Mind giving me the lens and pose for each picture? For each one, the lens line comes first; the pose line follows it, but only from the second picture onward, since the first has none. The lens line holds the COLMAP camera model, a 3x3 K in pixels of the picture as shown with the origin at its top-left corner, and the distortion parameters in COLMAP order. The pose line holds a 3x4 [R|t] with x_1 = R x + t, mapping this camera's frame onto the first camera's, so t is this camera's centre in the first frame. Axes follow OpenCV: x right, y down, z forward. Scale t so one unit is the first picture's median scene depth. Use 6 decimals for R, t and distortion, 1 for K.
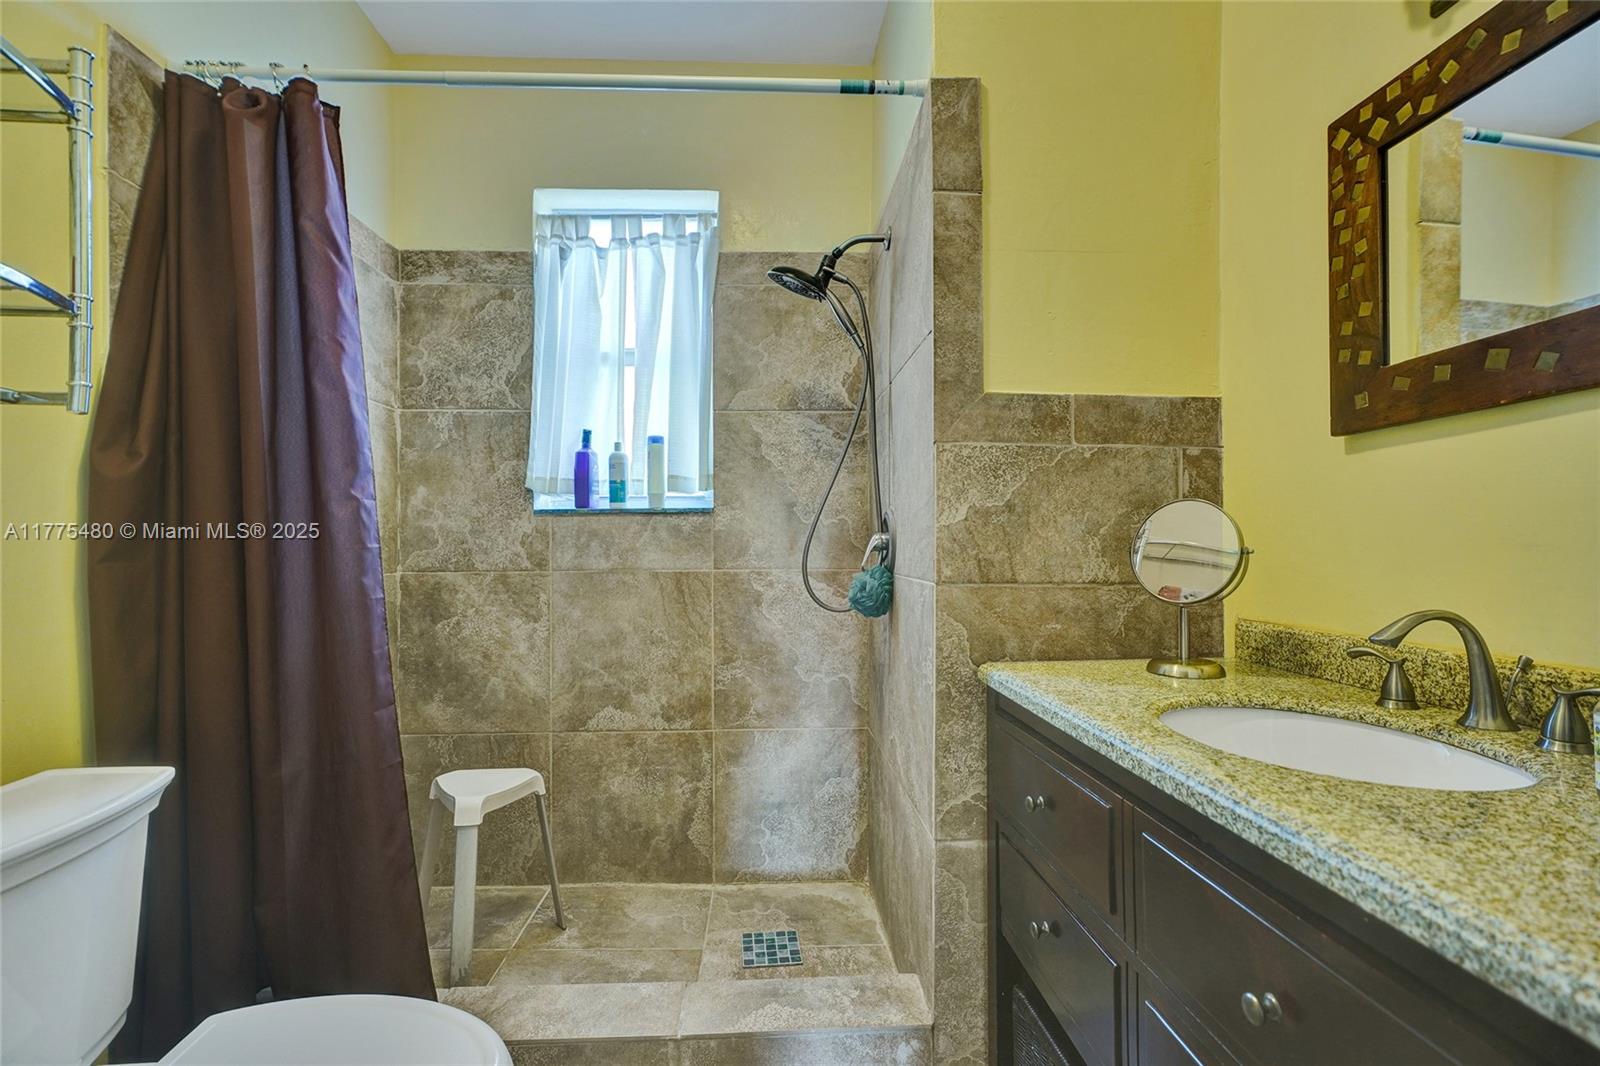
lens RADIAL K [[710.8, 0, 799.8], [0, 710.8, 527.8], [0, 0, 1]] dist [-0.012576, 0.011502]
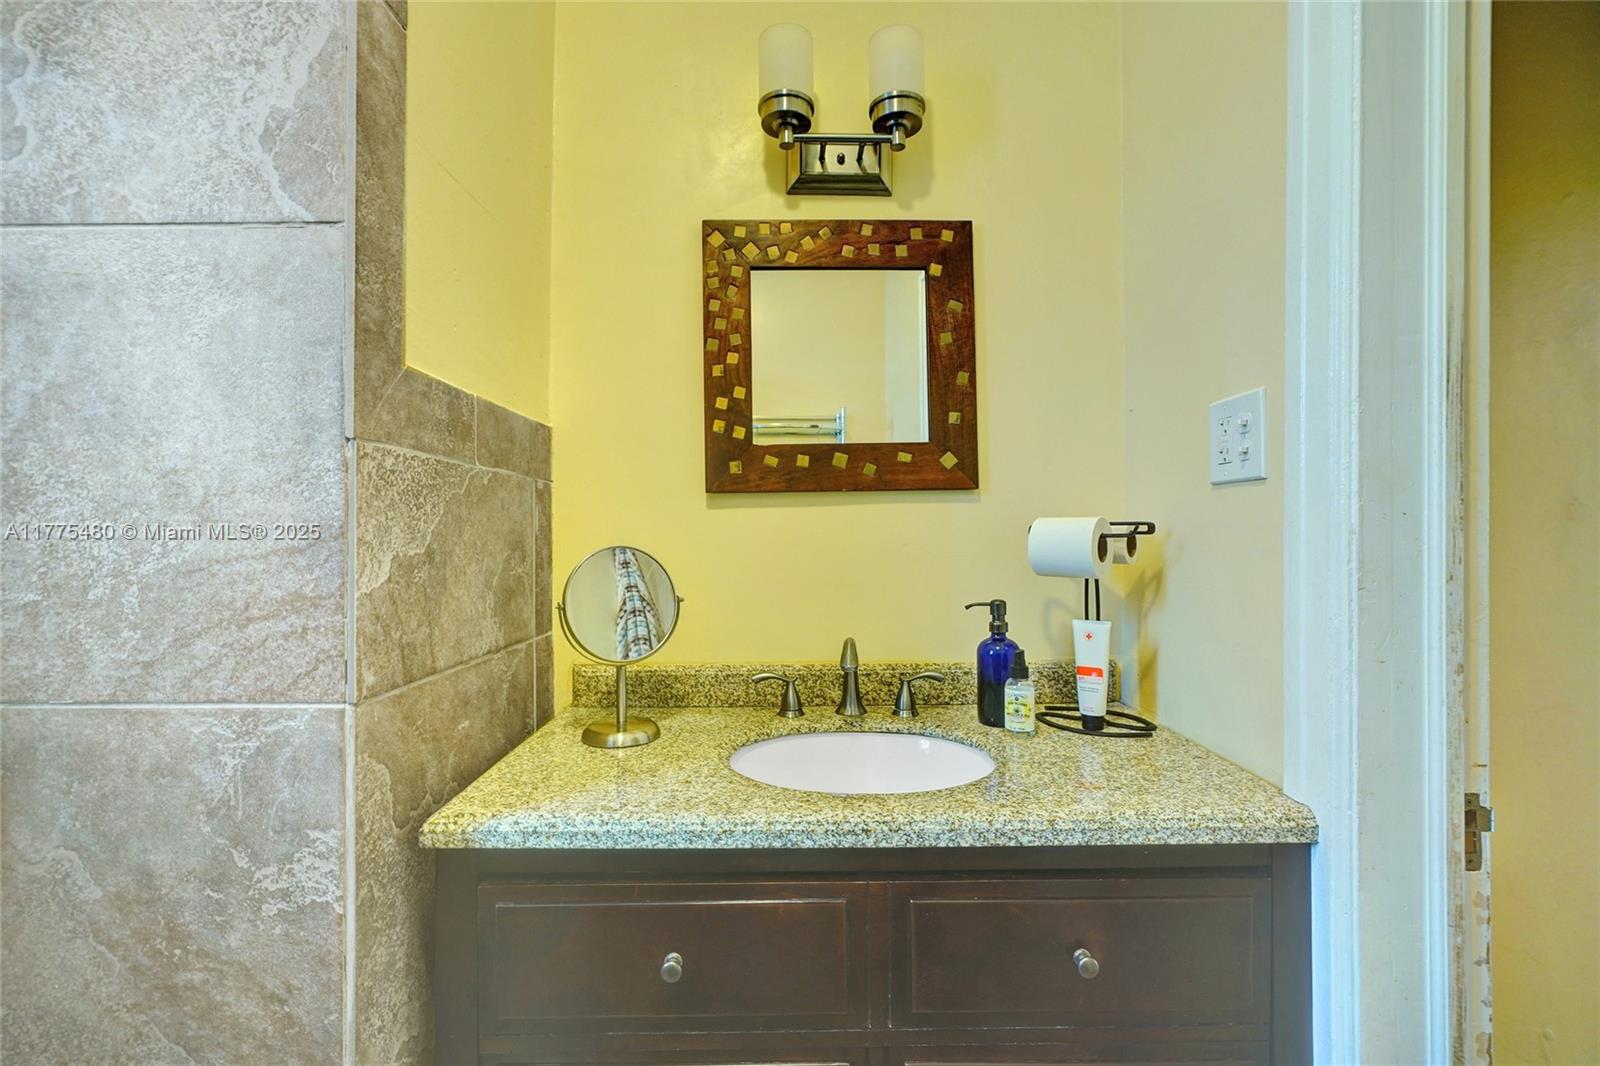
lens RADIAL K [[710.8, 0, 799.8], [0, 710.8, 527.8], [0, 0, 1]] dist [-0.012576, 0.011502]
pose [[0.068787, 0.007686, 0.997602, -0.401013], [-0.017603, 0.999824, -0.006489, -0.071123], [-0.997476, -0.017115, 0.068910, 0.802202]]
